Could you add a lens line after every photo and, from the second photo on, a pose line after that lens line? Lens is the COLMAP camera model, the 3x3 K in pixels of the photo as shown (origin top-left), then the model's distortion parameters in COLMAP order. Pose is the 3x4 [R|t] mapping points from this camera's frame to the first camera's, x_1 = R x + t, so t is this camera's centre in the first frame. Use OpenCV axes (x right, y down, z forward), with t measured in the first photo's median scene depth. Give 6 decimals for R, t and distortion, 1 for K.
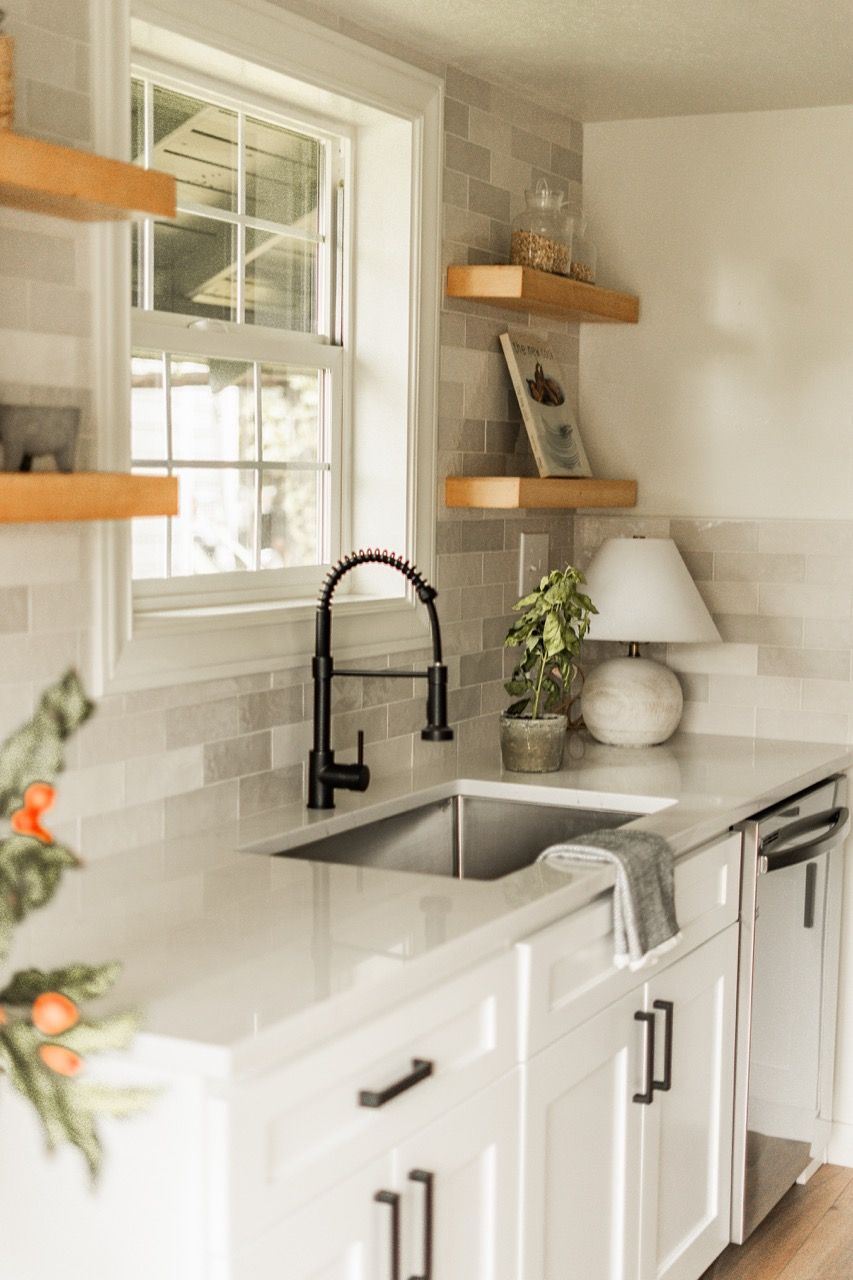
lens RADIAL K [[1849.6, 0, 426.5], [0, 1849.6, 640.0], [0, 0, 1]] dist [0.002893, 0.018597]
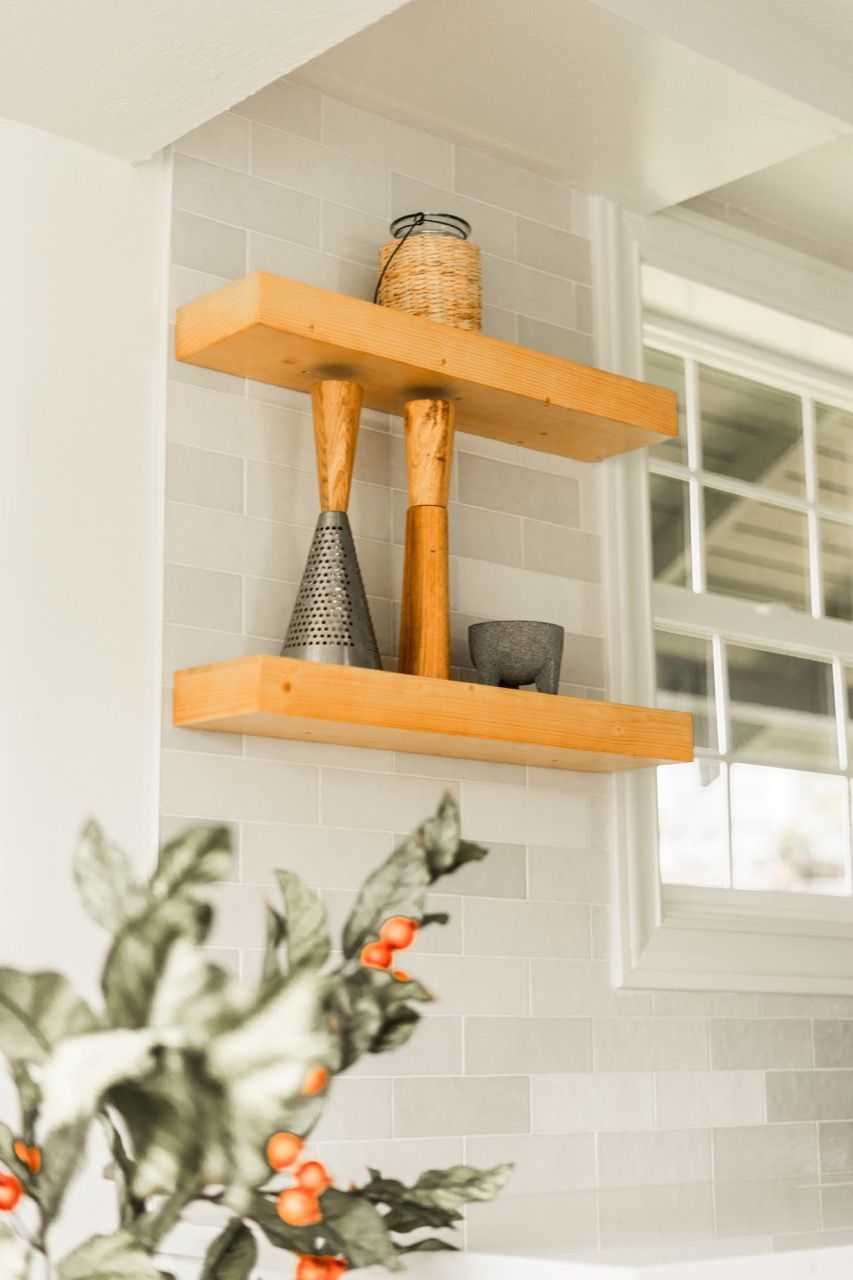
lens RADIAL K [[1993.0, 0, 426.5], [0, 1993.0, 640.0], [0, 0, 1]] dist [-0.006426, -0.013012]
pose [[0.922123, -0.097063, -0.374523, 0.086356], [-0.015399, 0.958044, -0.286206, 0.120485], [0.386590, 0.269685, 0.881940, 0.094062]]
